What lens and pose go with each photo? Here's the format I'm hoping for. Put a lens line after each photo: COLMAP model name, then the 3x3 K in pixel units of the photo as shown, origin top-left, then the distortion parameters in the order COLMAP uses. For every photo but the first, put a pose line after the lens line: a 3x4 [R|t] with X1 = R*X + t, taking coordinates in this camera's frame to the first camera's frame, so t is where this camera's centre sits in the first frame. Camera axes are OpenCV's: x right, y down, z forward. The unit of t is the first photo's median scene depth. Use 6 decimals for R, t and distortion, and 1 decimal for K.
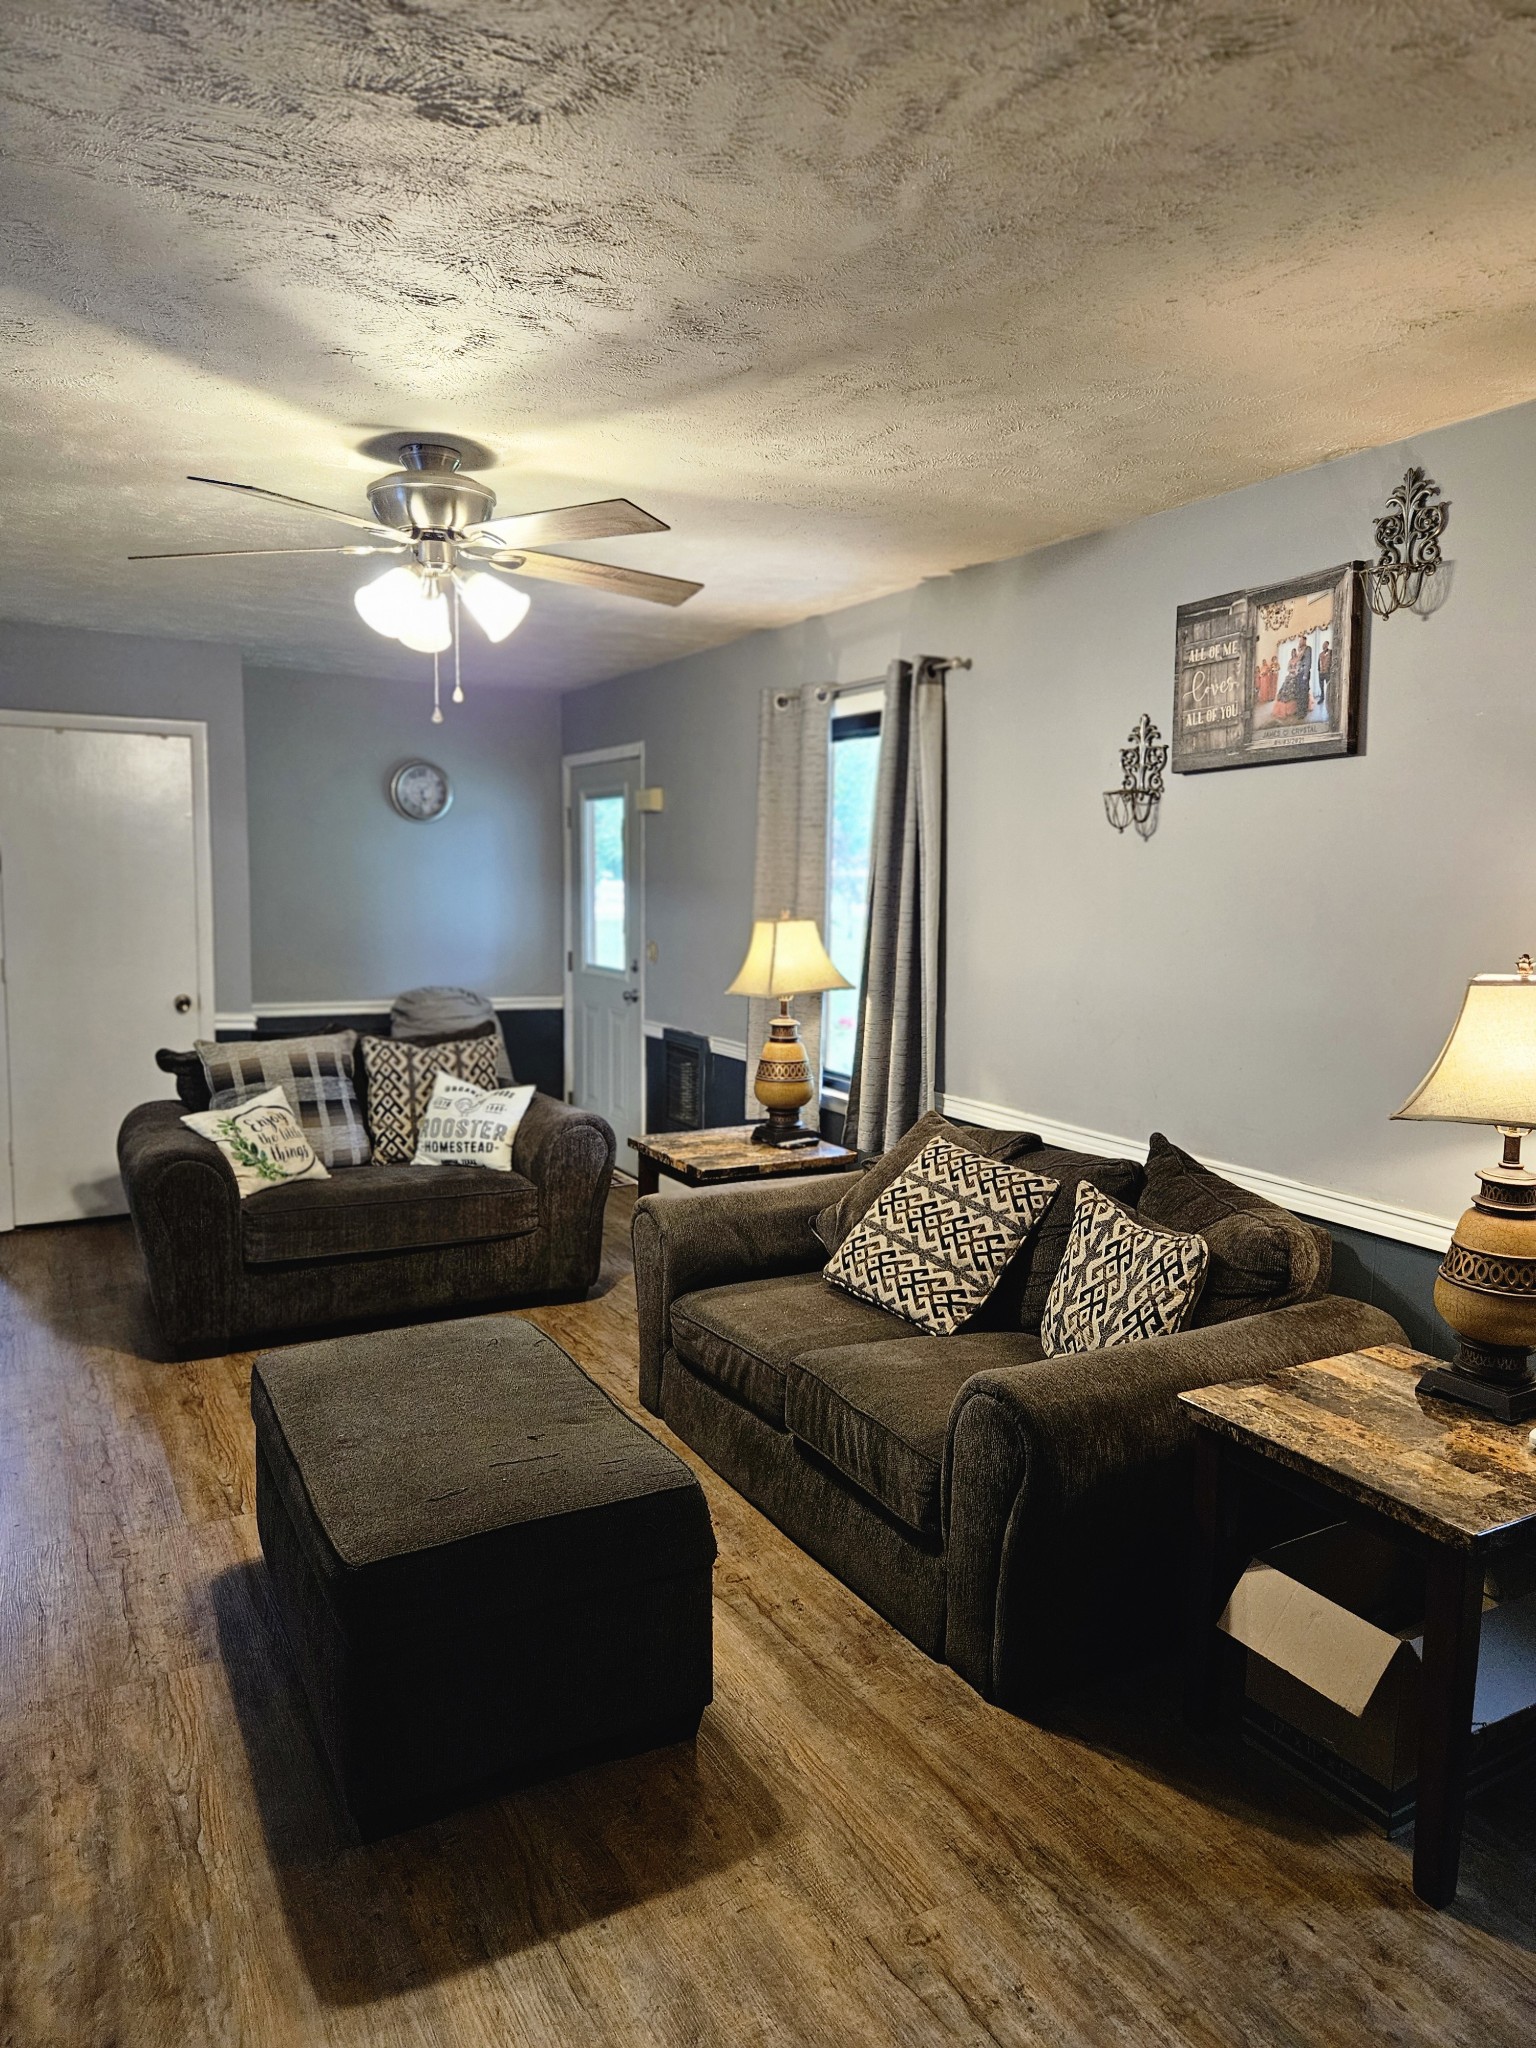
lens RADIAL K [[1368.2, 0, 768.8], [0, 1368.2, 1019.0], [0, 0, 1]] dist [0.066605, -0.054706]
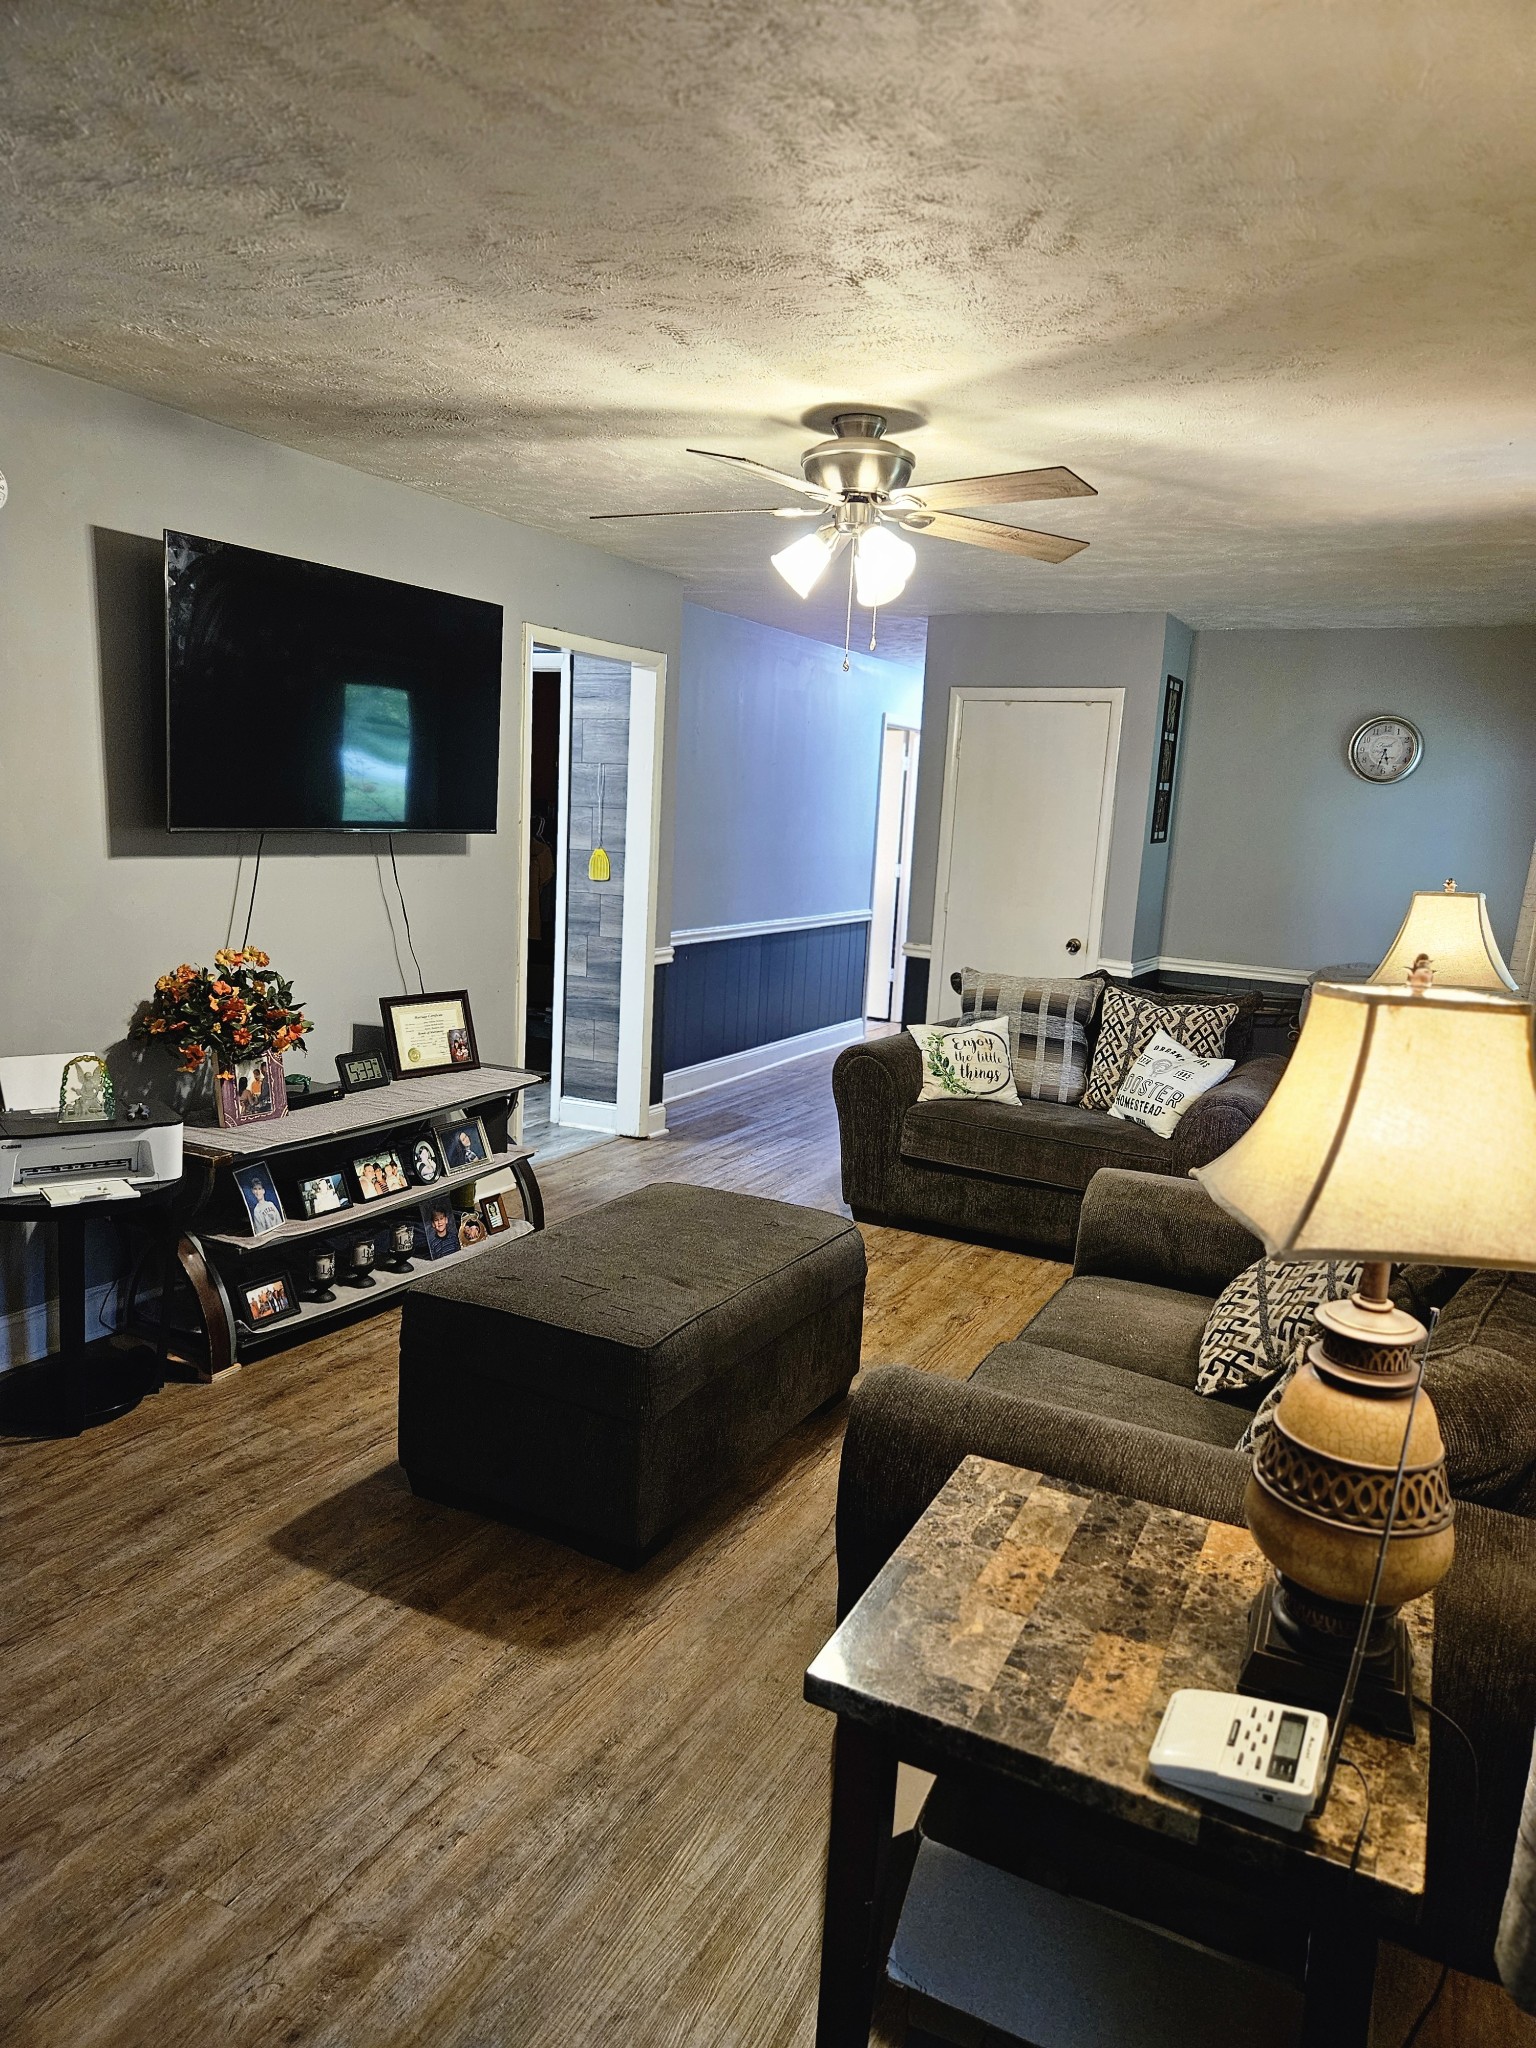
lens RADIAL K [[1368.2, 0, 768.8], [0, 1368.2, 1019.0], [0, 0, 1]] dist [0.066605, -0.054706]
pose [[0.549324, 0.144630, -0.822998, 0.435232], [-0.134217, 0.987391, 0.083934, -0.015502], [0.824760, 0.064353, 0.561809, 0.221570]]
